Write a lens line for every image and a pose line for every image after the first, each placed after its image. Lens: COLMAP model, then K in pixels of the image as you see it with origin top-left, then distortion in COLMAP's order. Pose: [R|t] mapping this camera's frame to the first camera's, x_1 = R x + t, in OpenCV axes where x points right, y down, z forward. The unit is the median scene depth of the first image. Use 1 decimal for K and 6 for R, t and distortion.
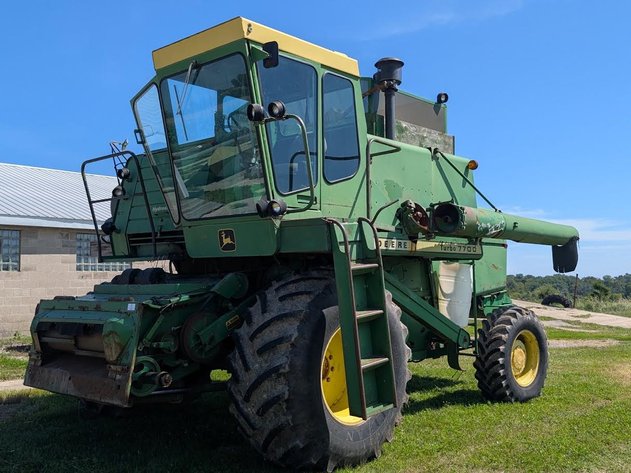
lens RADIAL K [[584.8, 0, 315.3], [0, 584.8, 235.9], [0, 0, 1]] dist [0.006207, 0.000000]
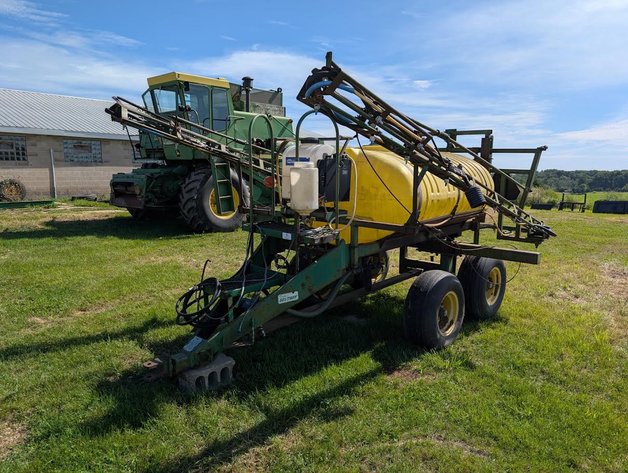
lens RADIAL K [[441.6, 0, 314.6], [0, 441.6, 237.0], [0, 0, 1]] dist [0.005864, -0.000166]
pose [[0.999696, 0.019054, -0.015633, 0.513886], [-0.015115, 0.974975, 0.221798, -0.077038], [0.019468, -0.221495, 0.974967, -1.064557]]
